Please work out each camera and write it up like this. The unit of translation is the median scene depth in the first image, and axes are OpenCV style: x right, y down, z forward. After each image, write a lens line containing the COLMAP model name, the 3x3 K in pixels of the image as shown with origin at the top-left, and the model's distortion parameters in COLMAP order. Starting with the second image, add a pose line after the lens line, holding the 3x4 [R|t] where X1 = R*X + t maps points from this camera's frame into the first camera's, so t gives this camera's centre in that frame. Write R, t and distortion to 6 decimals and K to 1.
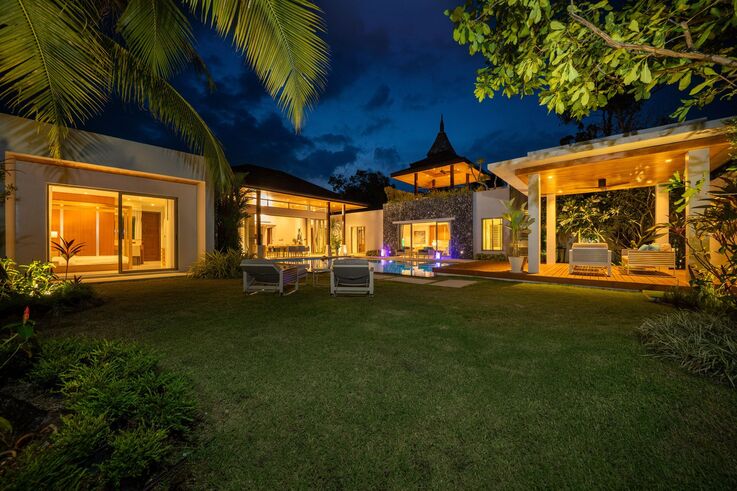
lens RADIAL K [[267.9, 0, 369.3], [0, 267.9, 242.8], [0, 0, 1]] dist [-0.001211, -0.000130]
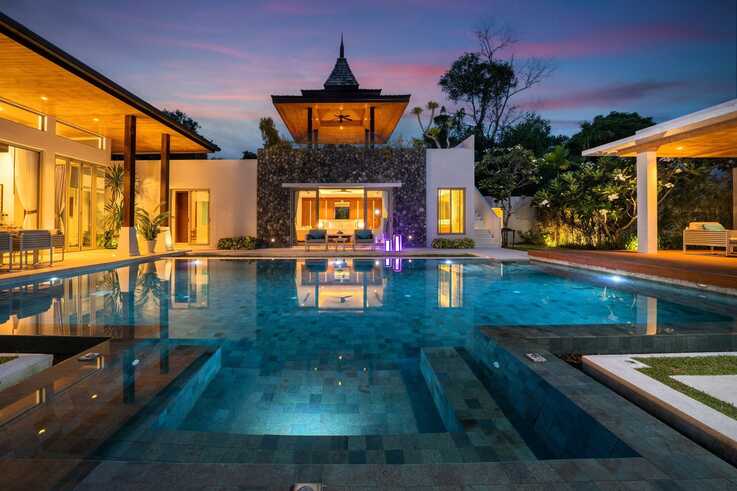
lens RADIAL K [[277.8, 0, 350.4], [0, 277.8, 221.8], [0, 0, 1]] dist [-0.031930, -0.000064]
pose [[0.742618, 0.005025, 0.669696, -0.184453], [-0.003259, 0.999987, -0.003889, 0.000631], [-0.669707, 0.000706, 0.742625, 0.498322]]
